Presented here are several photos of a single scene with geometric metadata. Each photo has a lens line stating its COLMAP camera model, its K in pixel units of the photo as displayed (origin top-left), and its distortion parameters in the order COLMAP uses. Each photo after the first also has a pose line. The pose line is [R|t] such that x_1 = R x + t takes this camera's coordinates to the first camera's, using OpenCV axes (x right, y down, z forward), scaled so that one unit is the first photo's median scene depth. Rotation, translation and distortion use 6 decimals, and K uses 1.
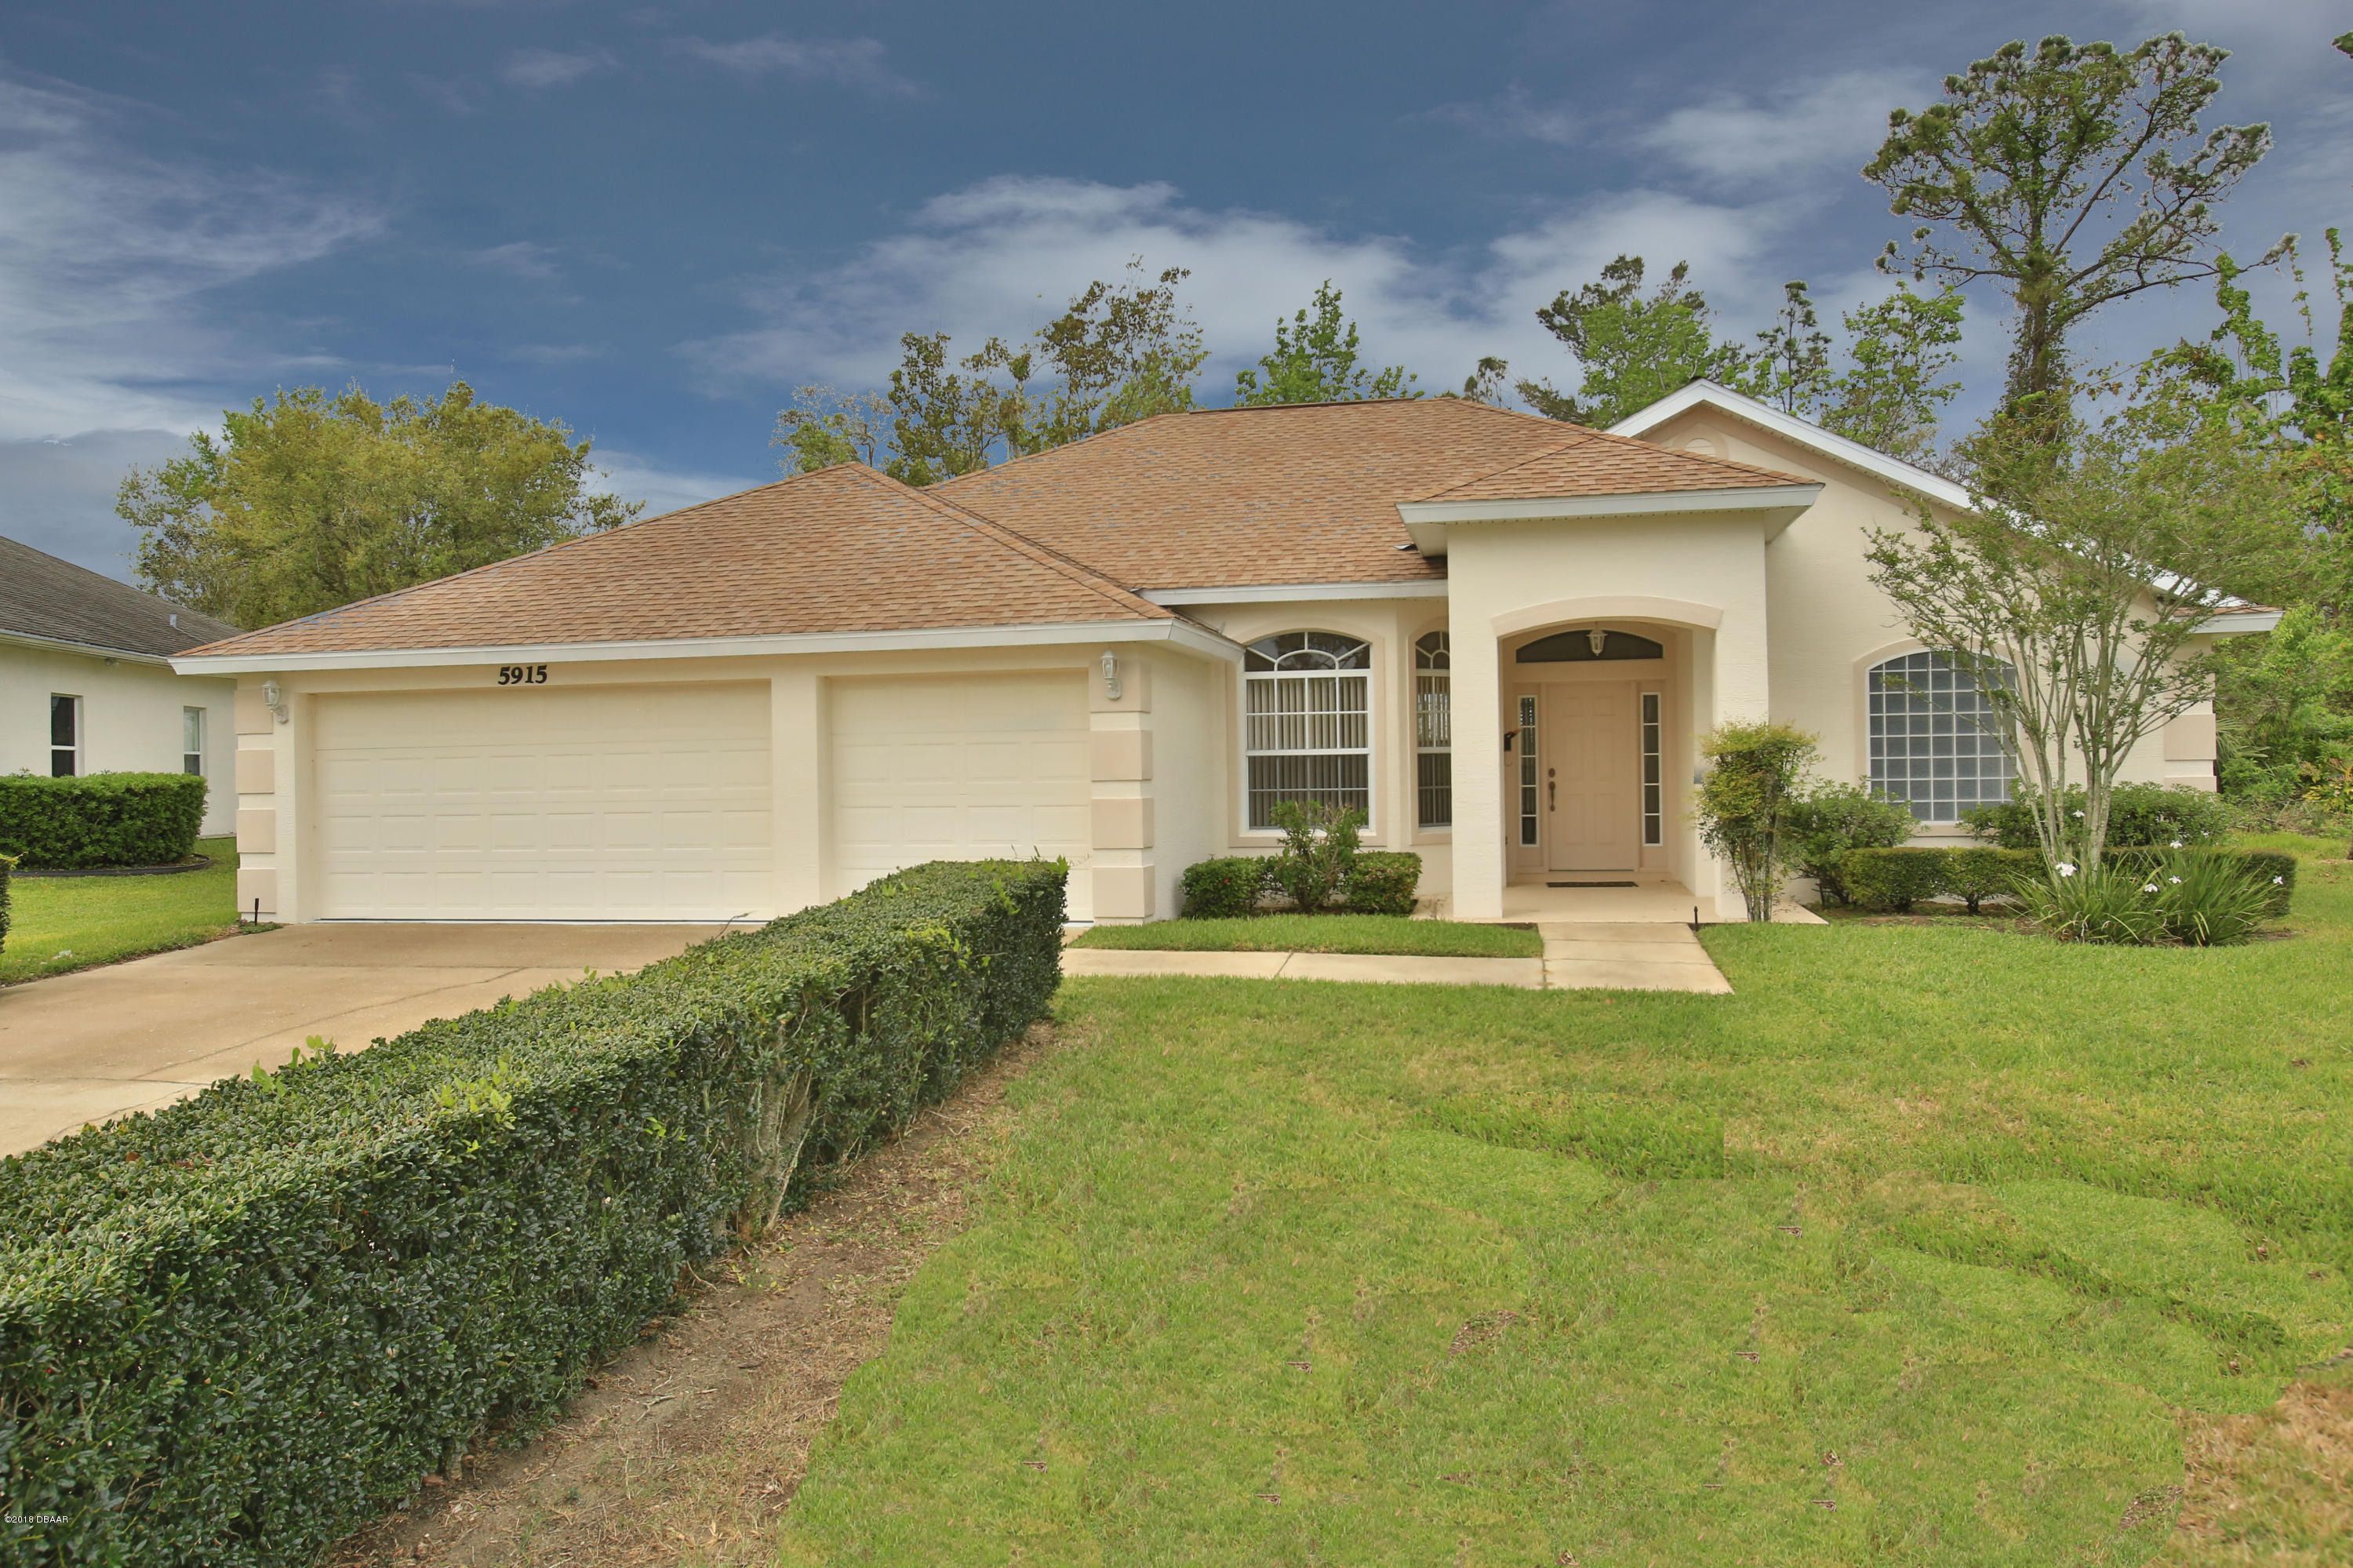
lens RADIAL K [[1598.8, 0, 1176.5], [0, 1598.8, 784.0], [0, 0, 1]] dist [-0.001314, 0.101968]
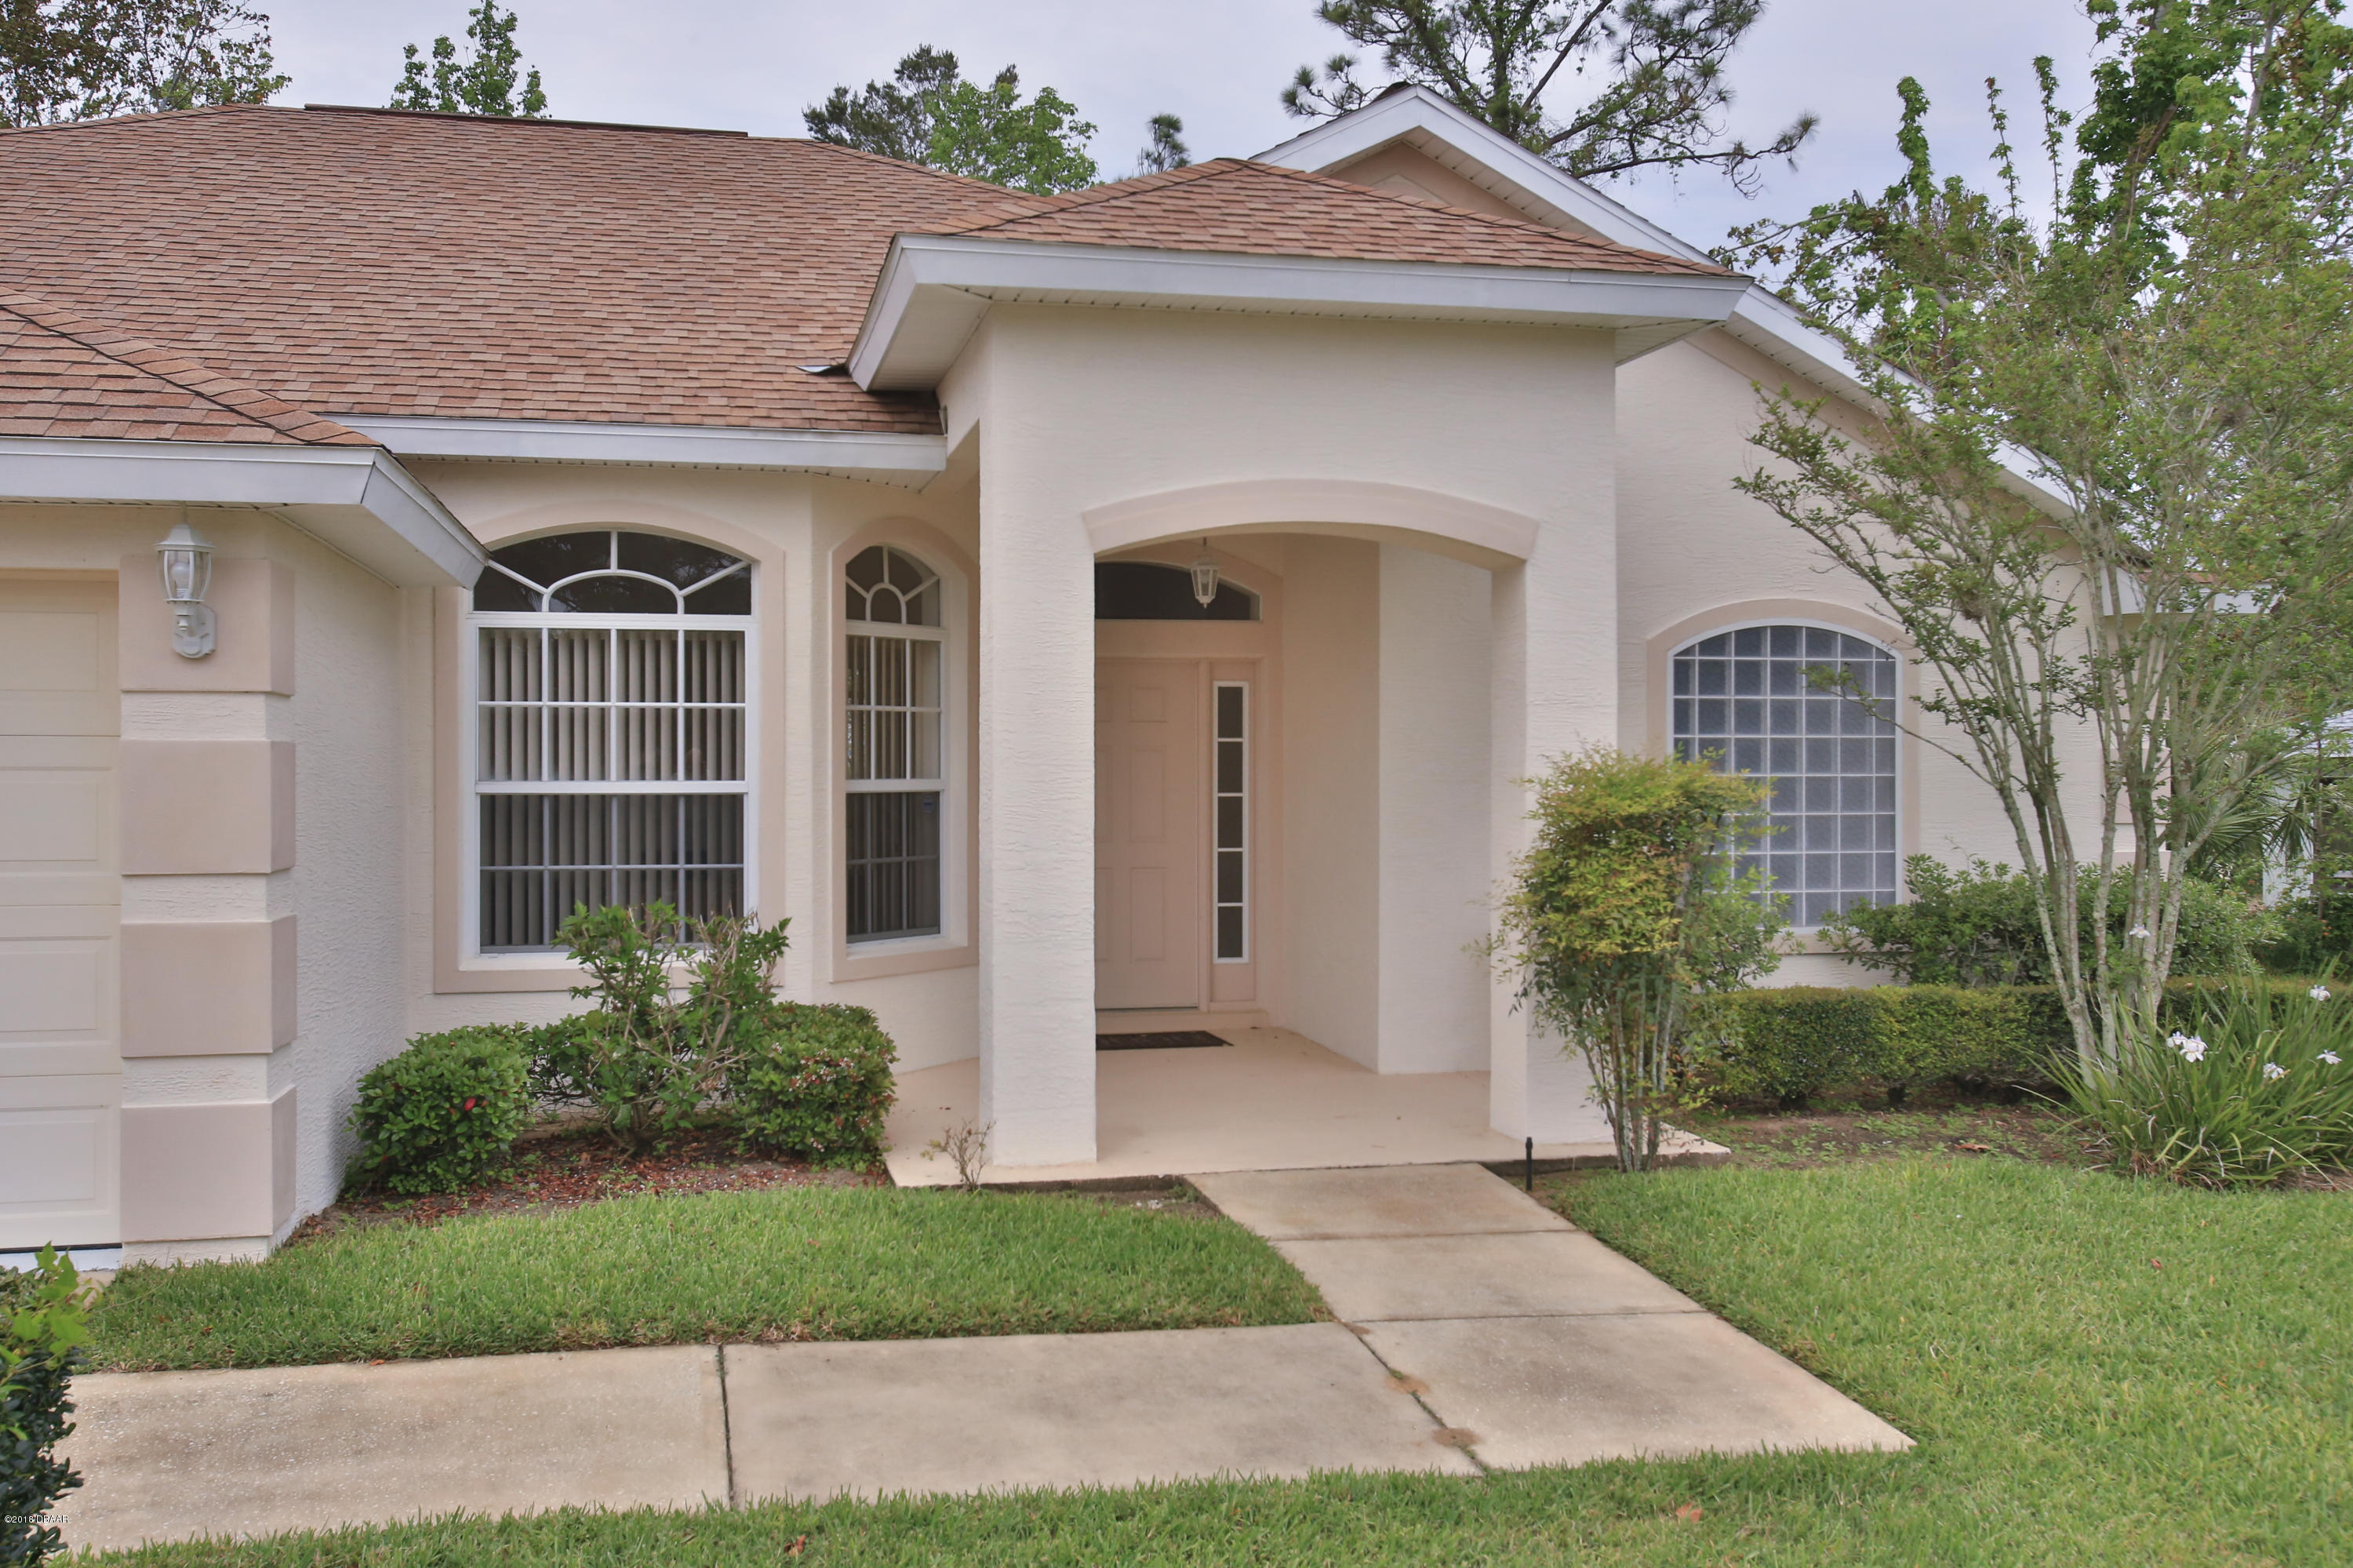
lens RADIAL K [[2259.6, 0, 1176.5], [0, 2259.6, 784.0], [0, 0, 1]] dist [0.042596, 0.023731]
pose [[0.918286, 0.012583, 0.395717, -0.030149], [-0.009002, 0.999900, -0.010905, -0.015133], [-0.395814, 0.006452, 0.918308, 0.322739]]
